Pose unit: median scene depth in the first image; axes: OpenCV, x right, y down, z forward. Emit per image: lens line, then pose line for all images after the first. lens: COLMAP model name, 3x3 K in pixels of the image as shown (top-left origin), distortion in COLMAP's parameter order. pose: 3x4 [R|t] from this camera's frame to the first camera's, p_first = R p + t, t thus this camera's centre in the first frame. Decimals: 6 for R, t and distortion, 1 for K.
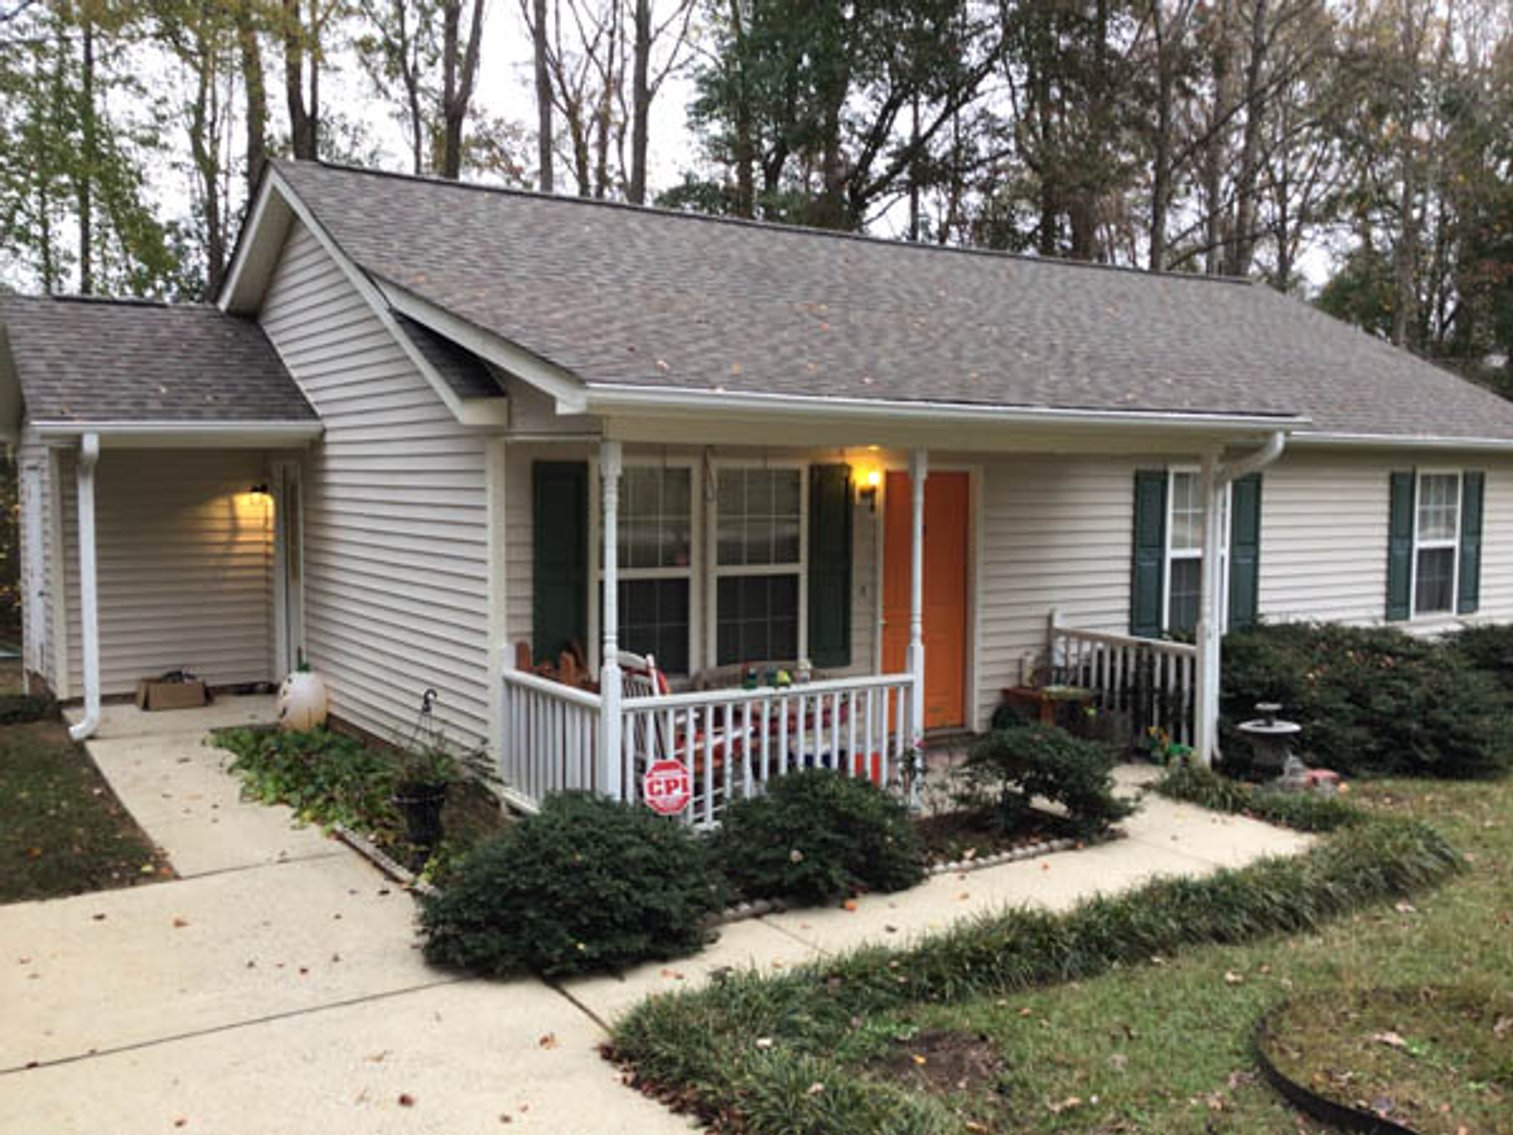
lens RADIAL K [[1365.2, 0, 766.5], [0, 1365.2, 586.8], [0, 0, 1]] dist [0.111302, -0.254113]
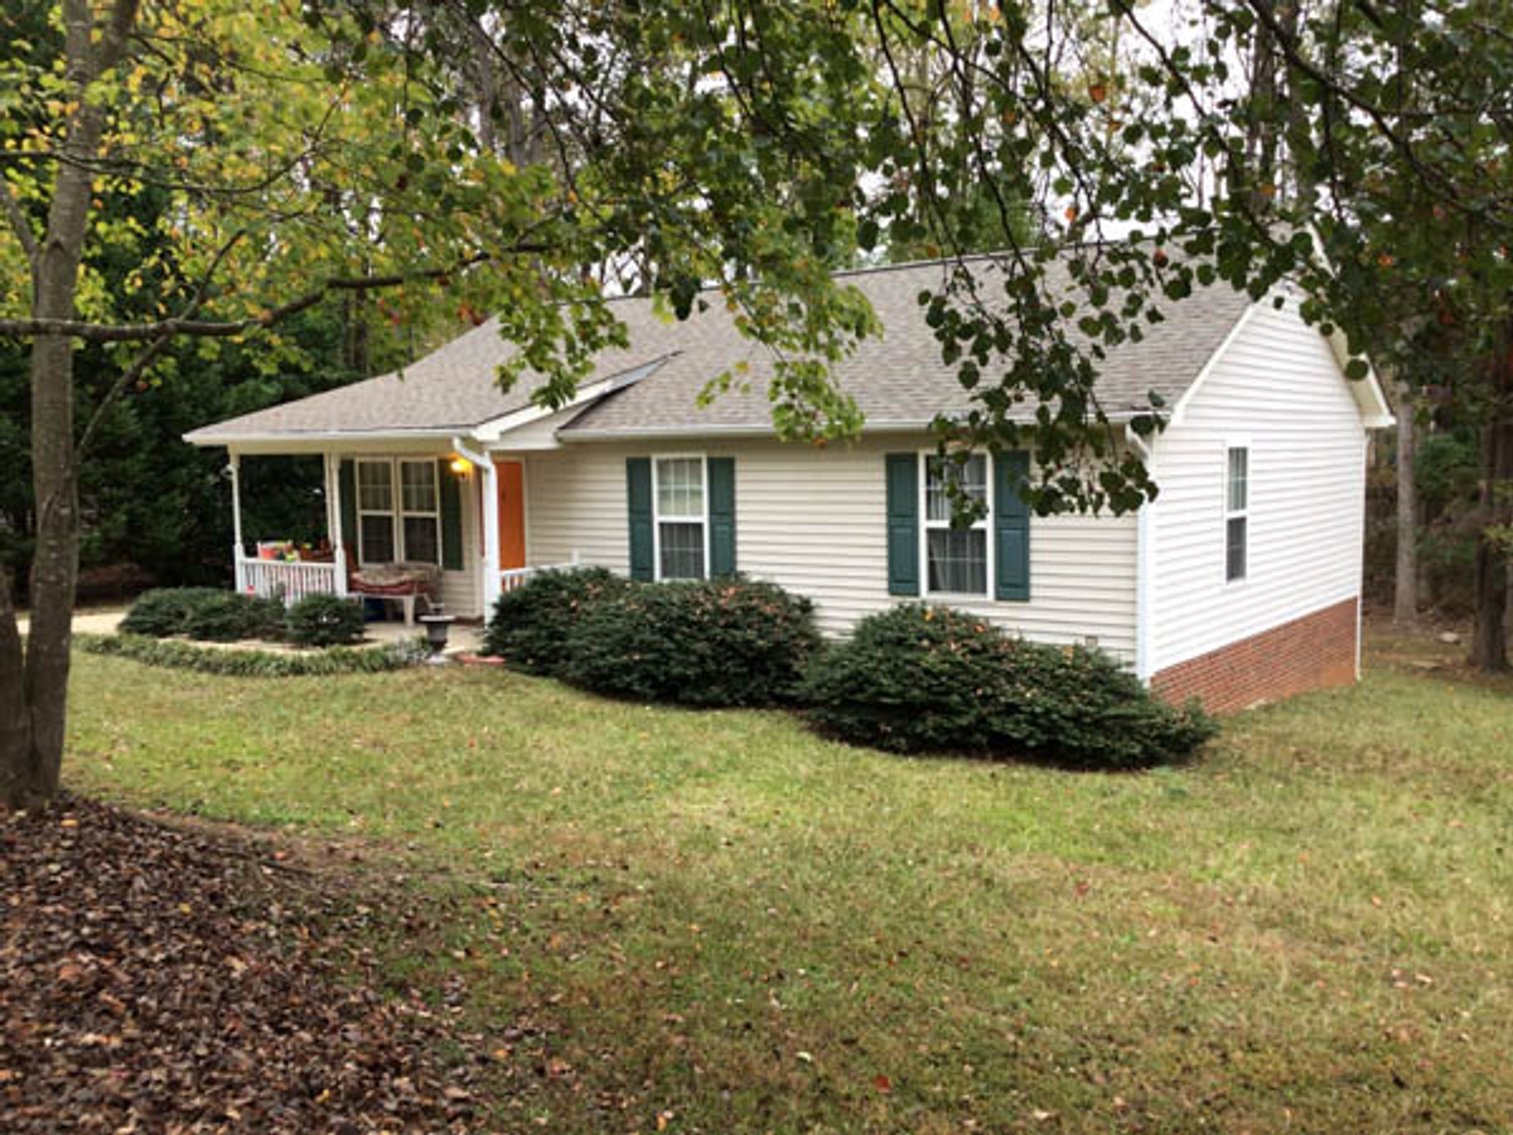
lens RADIAL K [[1390.0, 0, 750.1], [0, 1390.0, 591.6], [0, 0, 1]] dist [0.059180, -0.100316]
pose [[0.341642, 0.082339, -0.936216, 1.827573], [-0.055028, 0.996198, 0.067534, -0.056205], [0.938218, 0.028446, 0.344874, 0.691031]]
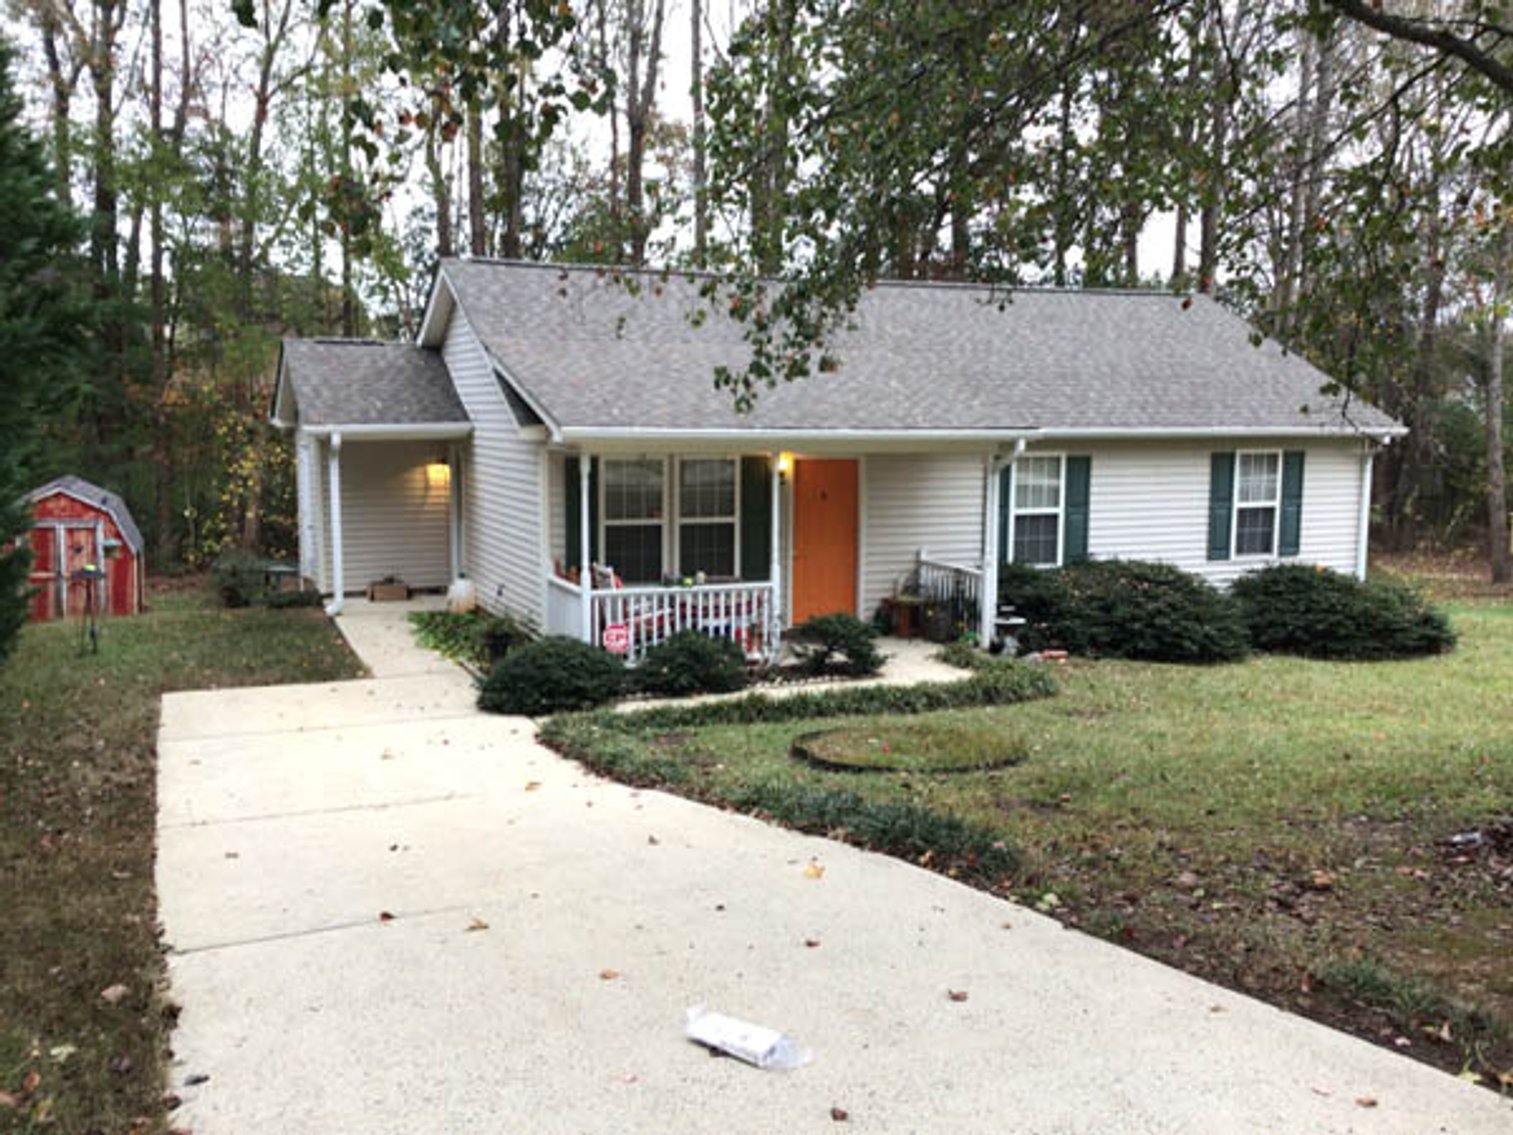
lens RADIAL K [[1358.6, 0, 766.4], [0, 1358.6, 592.1], [0, 0, 1]] dist [0.109673, -0.238641]
pose [[0.985425, 0.022095, -0.168669, 0.315402], [-0.013466, 0.998549, 0.052135, -0.011687], [0.169576, -0.049104, 0.984293, -0.568986]]
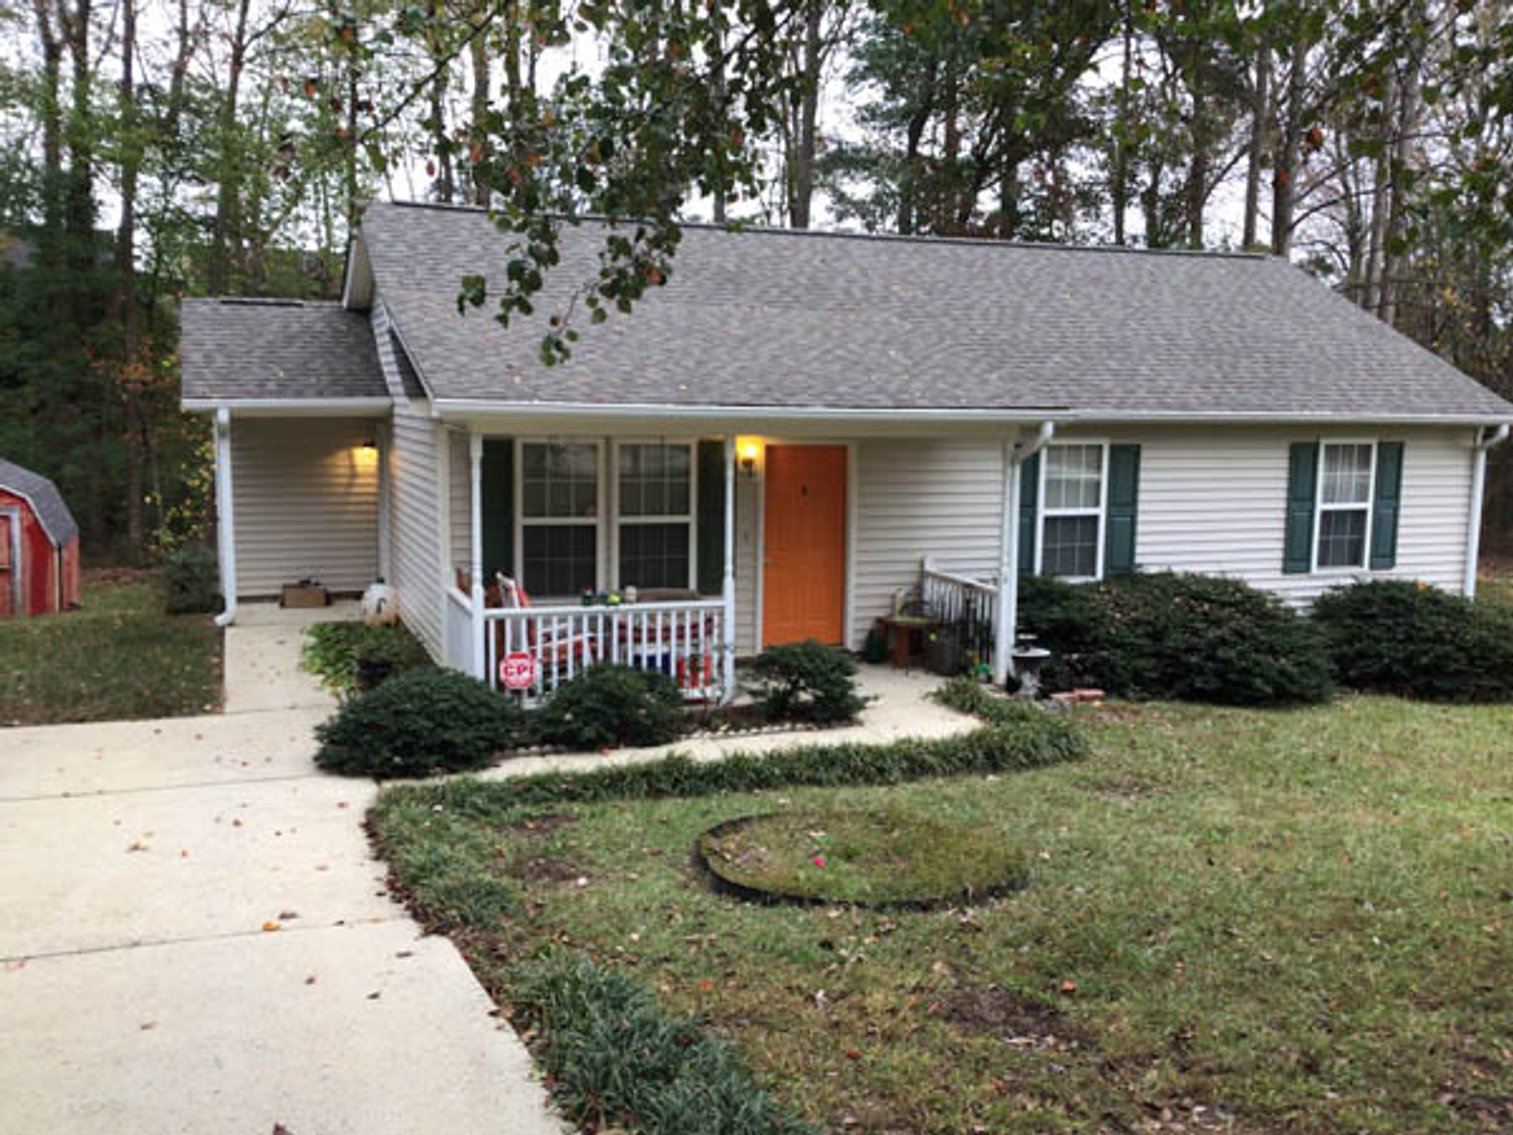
lens RADIAL K [[1365.2, 0, 766.5], [0, 1365.2, 586.8], [0, 0, 1]] dist [0.111302, -0.254113]
pose [[0.977633, 0.036424, -0.207142, 0.346638], [-0.025298, 0.998104, 0.056109, -0.022432], [0.208793, -0.049613, 0.976701, -0.263354]]
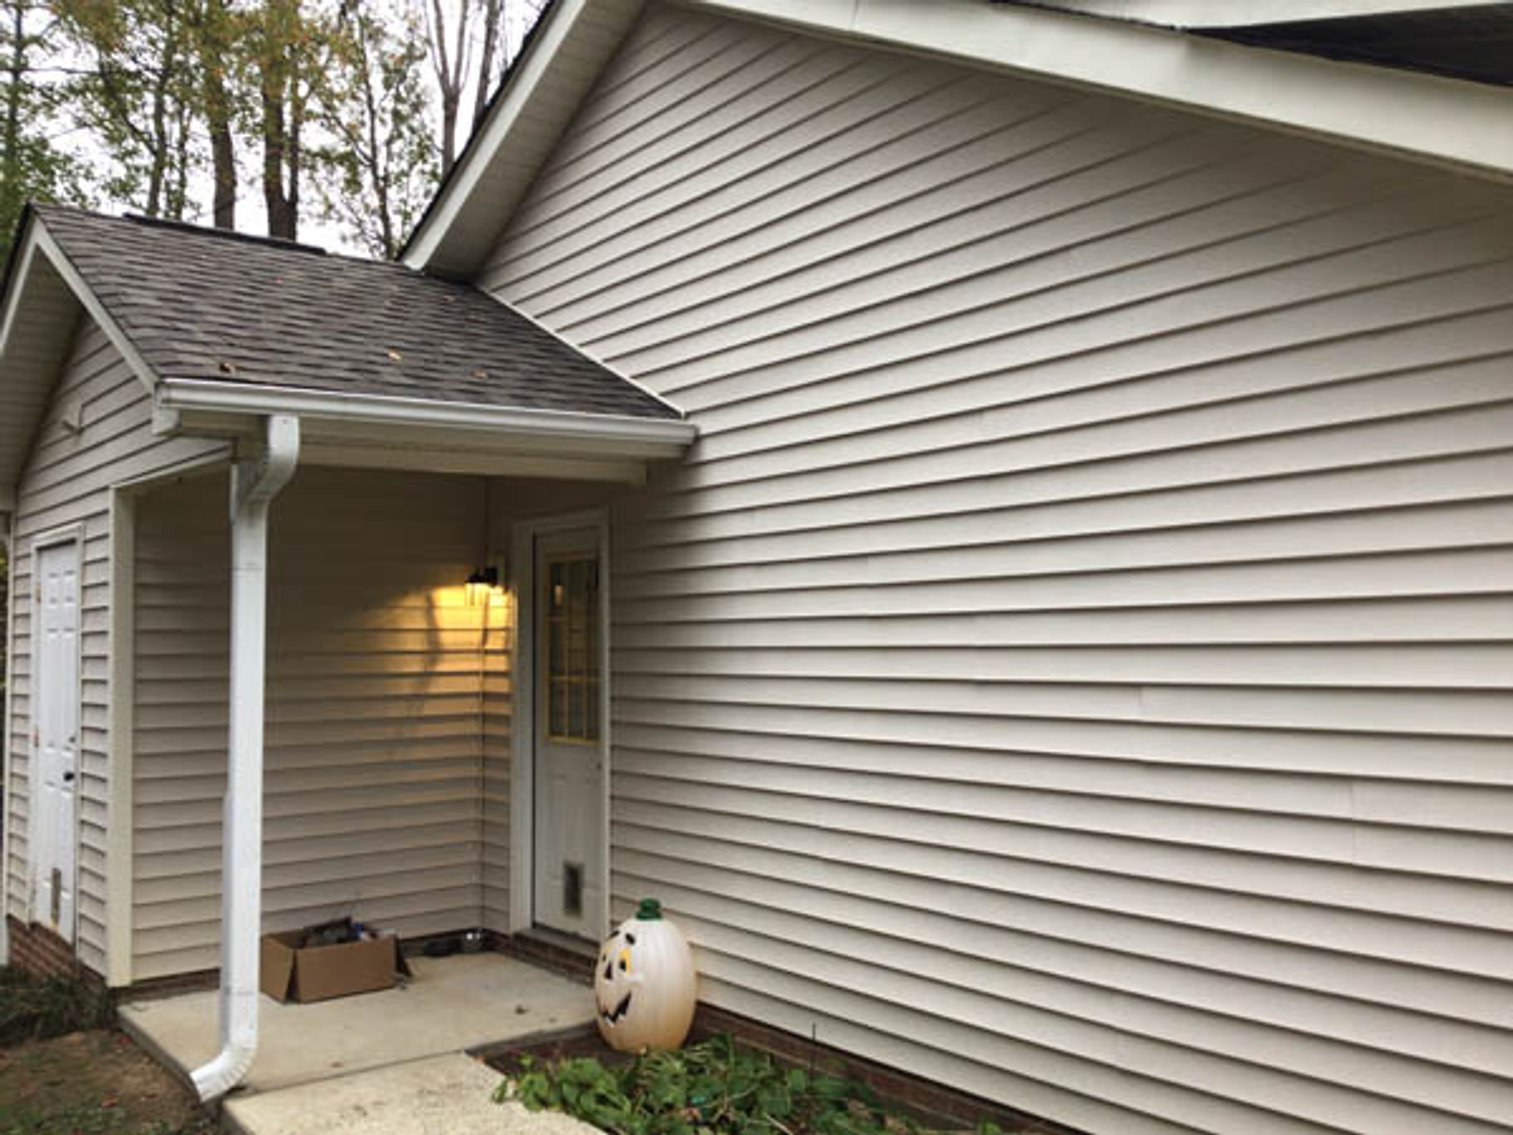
lens RADIAL K [[1365.2, 0, 766.5], [0, 1365.2, 586.8], [0, 0, 1]] dist [0.111302, -0.254113]
pose [[0.996467, -0.014102, 0.082796, -0.367430], [0.024366, 0.991945, -0.124302, 0.006449], [-0.080376, 0.125880, 0.988784, 0.540943]]
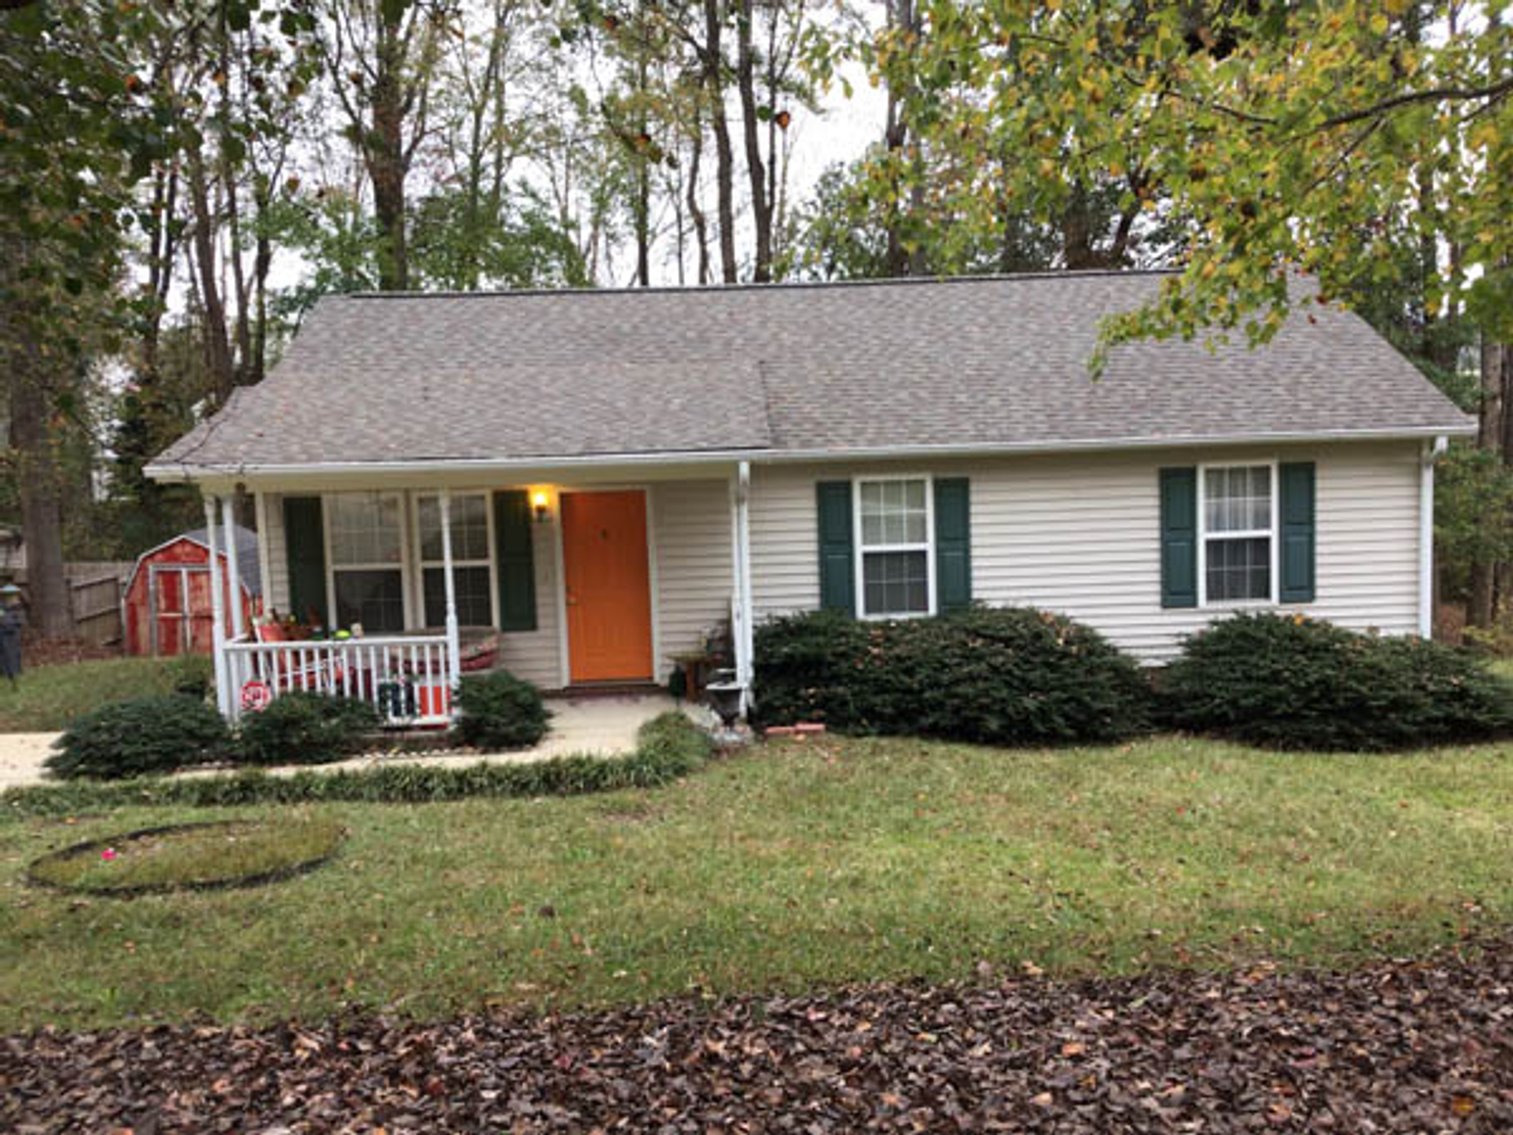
lens RADIAL K [[1358.6, 0, 766.4], [0, 1358.6, 592.1], [0, 0, 1]] dist [0.109673, -0.238641]
pose [[0.849352, 0.018100, -0.527516, 0.966924], [-0.001344, 0.999483, 0.032129, -0.027088], [0.527825, -0.026580, 0.848937, -0.075039]]
